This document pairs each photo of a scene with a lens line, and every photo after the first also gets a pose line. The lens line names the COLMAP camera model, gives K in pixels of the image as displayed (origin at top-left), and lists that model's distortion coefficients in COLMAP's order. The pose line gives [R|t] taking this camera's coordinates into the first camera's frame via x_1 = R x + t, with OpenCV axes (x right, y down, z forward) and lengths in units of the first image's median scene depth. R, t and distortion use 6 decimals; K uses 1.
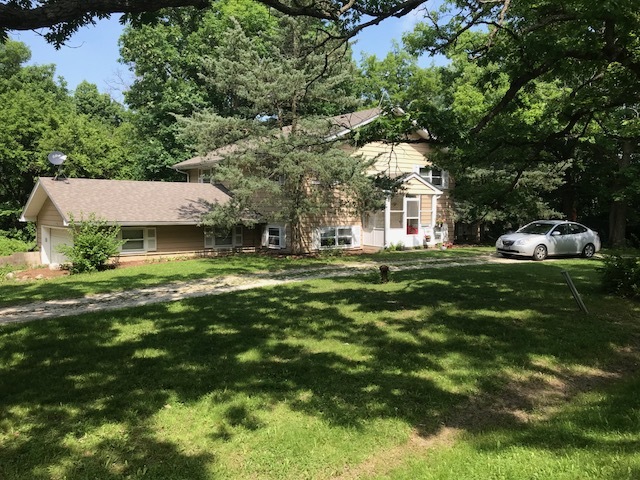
lens RADIAL K [[516.2, 0, 320.0], [0, 516.2, 240.0], [0, 0, 1]] dist [0.118085, -0.124544]
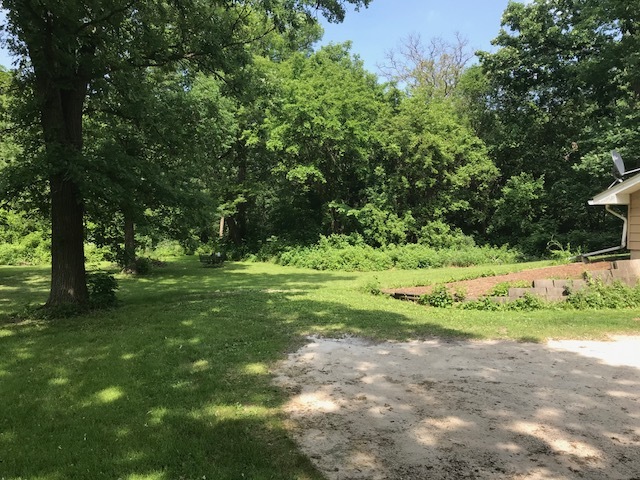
lens RADIAL K [[516.2, 0, 320.0], [0, 516.2, 240.0], [0, 0, 1]] dist [0.118085, -0.124544]
pose [[0.968305, -0.006858, -0.249675, -0.738159], [-0.000362, 0.999583, -0.028857, 0.018350], [0.249769, 0.028033, 0.967900, 0.412644]]
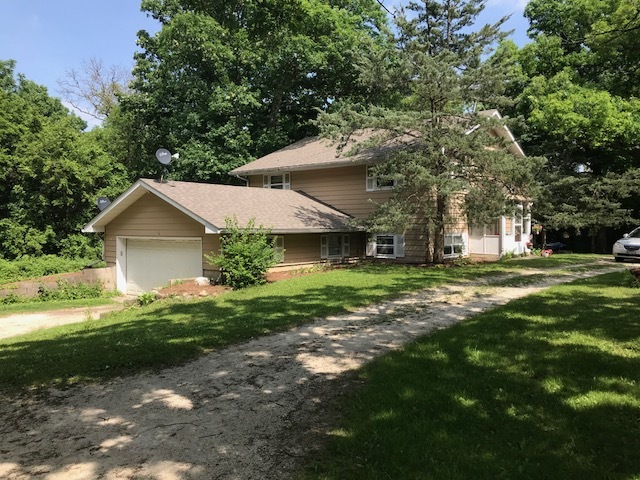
lens RADIAL K [[516.2, 0, 320.0], [0, 516.2, 240.0], [0, 0, 1]] dist [0.118085, -0.124544]
pose [[0.982910, -0.011638, 0.183719, -0.357591], [0.017889, 0.999315, -0.032406, 0.011238], [-0.183216, 0.035139, 0.982445, 0.104215]]
